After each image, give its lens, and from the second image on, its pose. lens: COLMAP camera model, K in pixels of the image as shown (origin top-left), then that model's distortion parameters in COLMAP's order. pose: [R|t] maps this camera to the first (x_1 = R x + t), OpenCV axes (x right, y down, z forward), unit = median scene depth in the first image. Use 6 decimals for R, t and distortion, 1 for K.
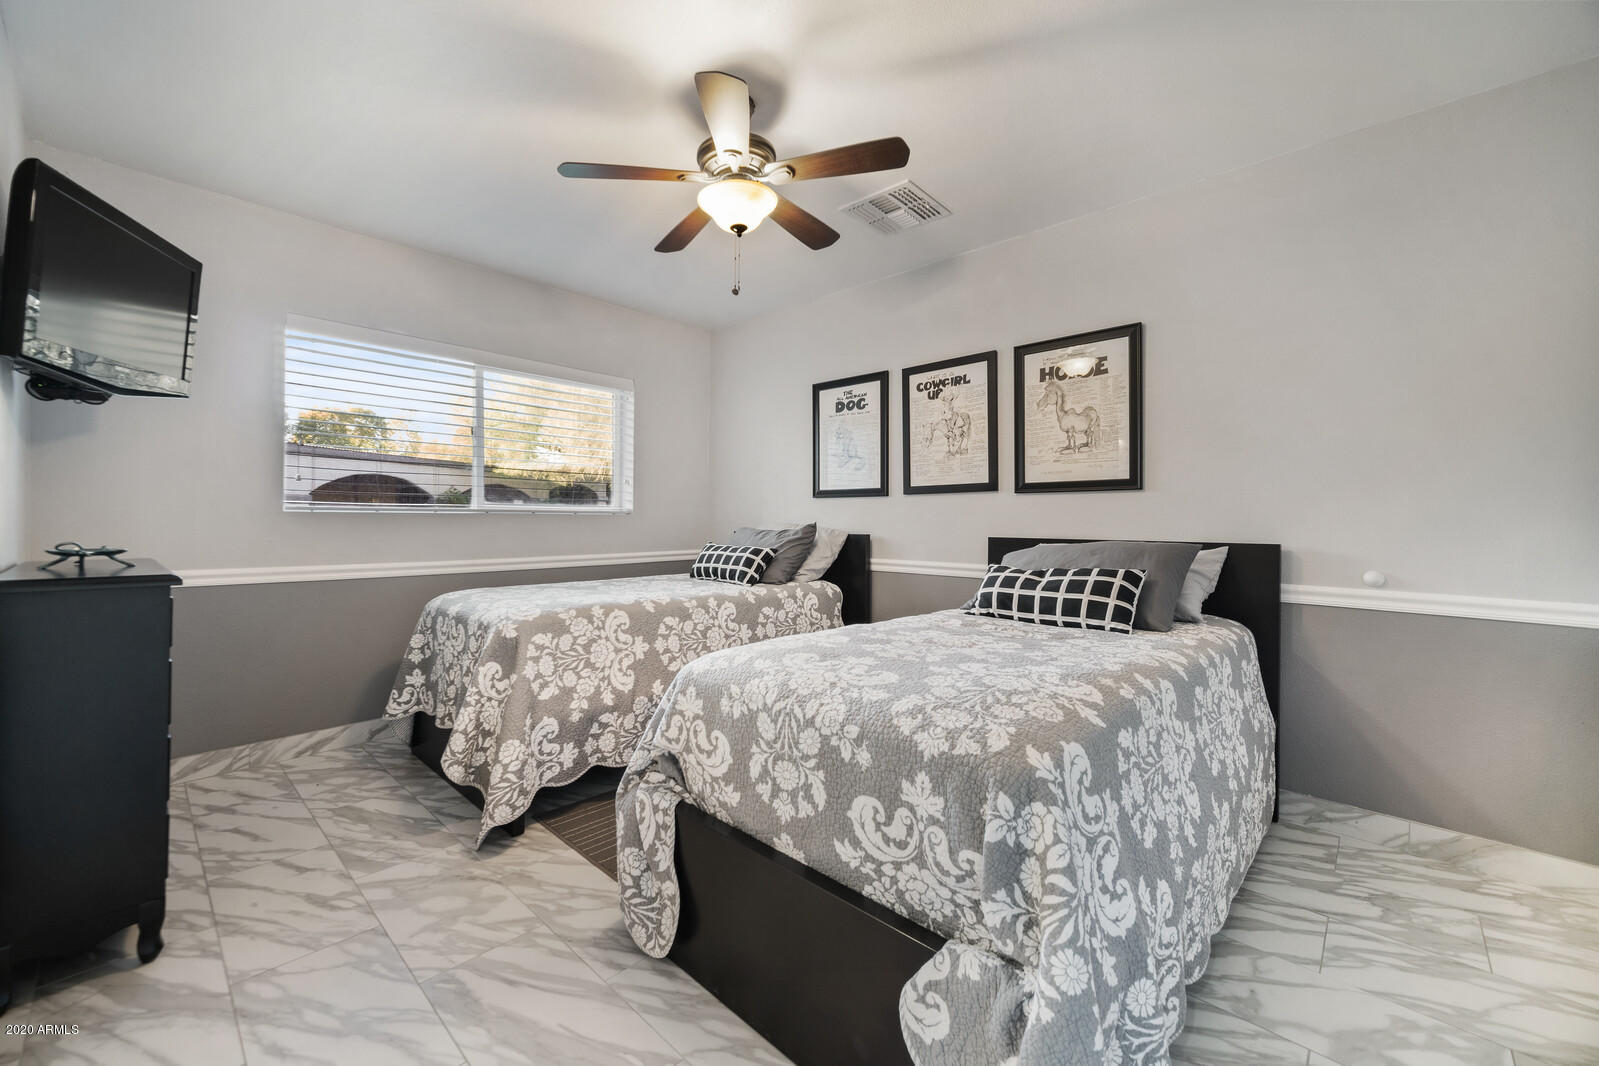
lens RADIAL K [[639.4, 0, 793.6], [0, 639.4, 517.3], [0, 0, 1]] dist [-0.006361, 0.001393]
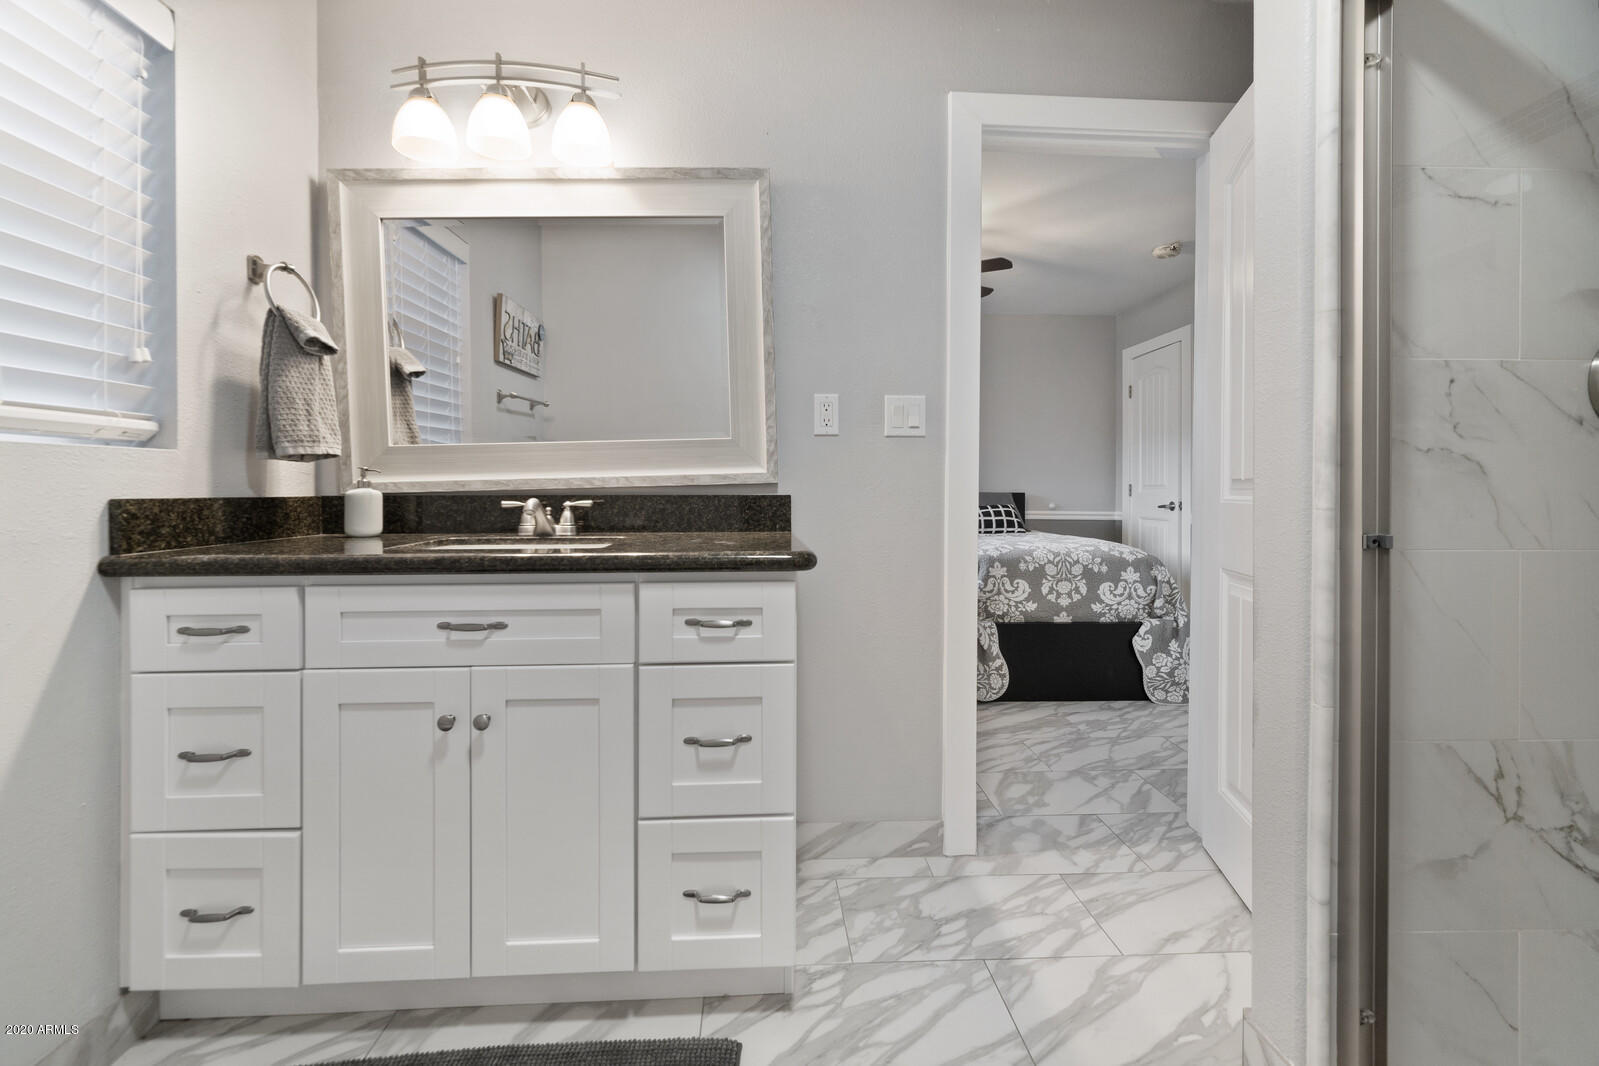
lens RADIAL K [[639.4, 0, 781.0], [0, 639.4, 499.0], [0, 0, 1]] dist [-0.006361, 0.001393]
pose [[0.699077, -0.018841, 0.714798, -2.192487], [0.004355, 0.999746, 0.022092, 0.020667], [-0.715033, -0.012331, 0.698982, 0.095555]]
